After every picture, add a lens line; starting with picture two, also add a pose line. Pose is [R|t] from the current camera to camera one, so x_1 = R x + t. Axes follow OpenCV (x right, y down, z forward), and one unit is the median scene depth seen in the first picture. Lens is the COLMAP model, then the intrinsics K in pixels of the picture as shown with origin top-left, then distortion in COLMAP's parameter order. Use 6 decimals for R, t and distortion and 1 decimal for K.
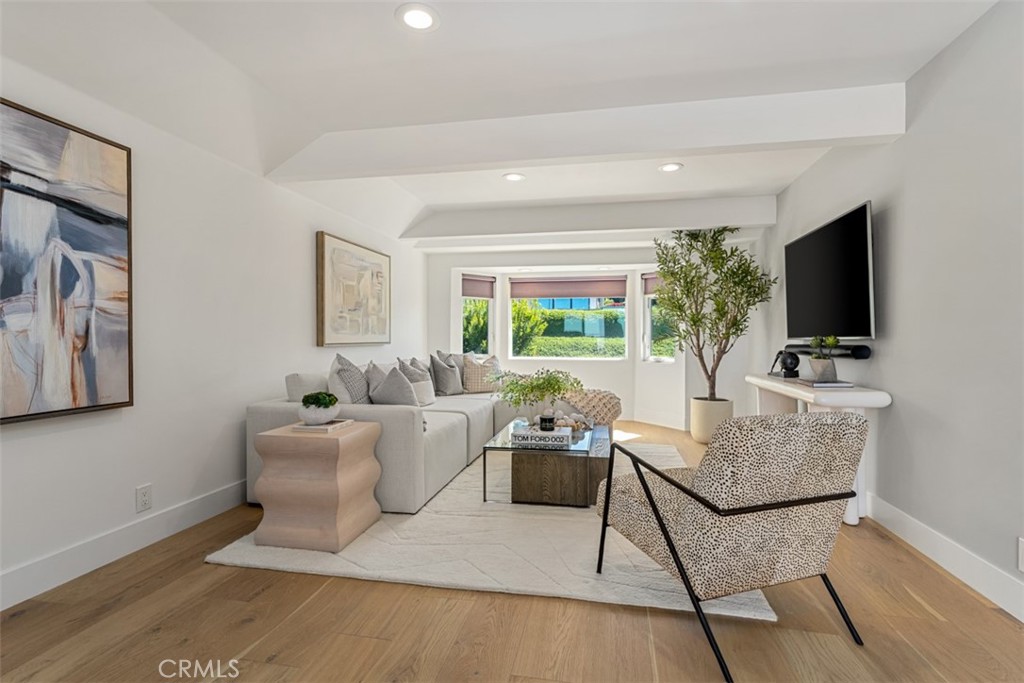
lens RADIAL K [[498.5, 0, 512.0], [0, 498.5, 341.5], [0, 0, 1]] dist [0.001727, 0.000654]
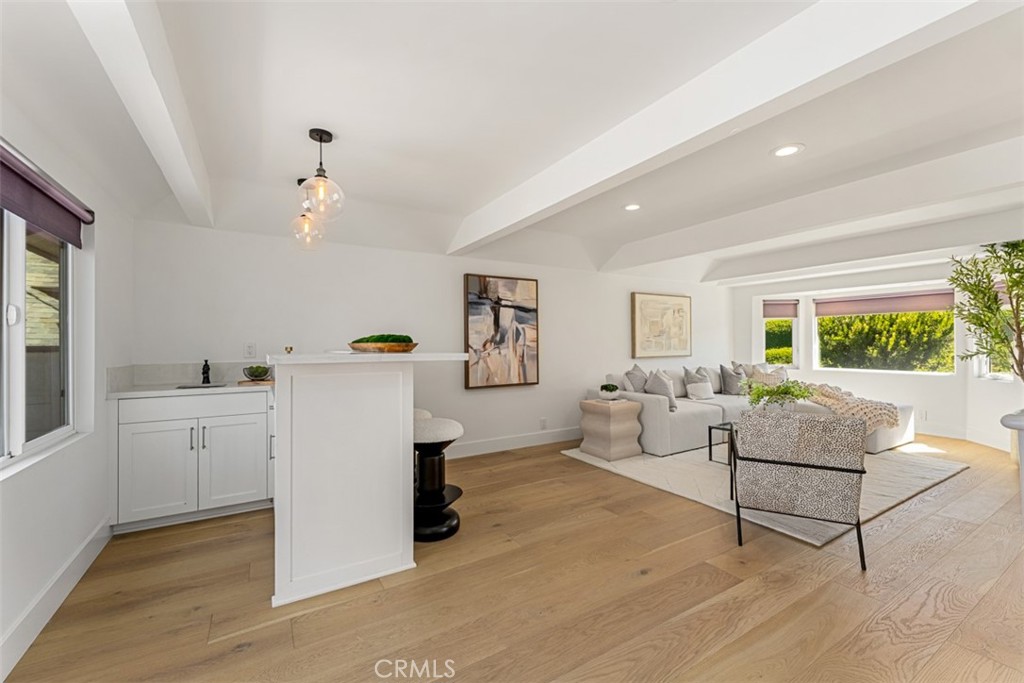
lens RADIAL K [[420.4, 0, 512.0], [0, 420.4, 341.5], [0, 0, 1]] dist [0.000932, 0.000147]
pose [[0.677907, -0.008199, -0.735102, 0.651997], [0.002485, 0.999958, -0.008861, -0.061652], [0.735144, 0.004180, 0.677898, -0.481131]]
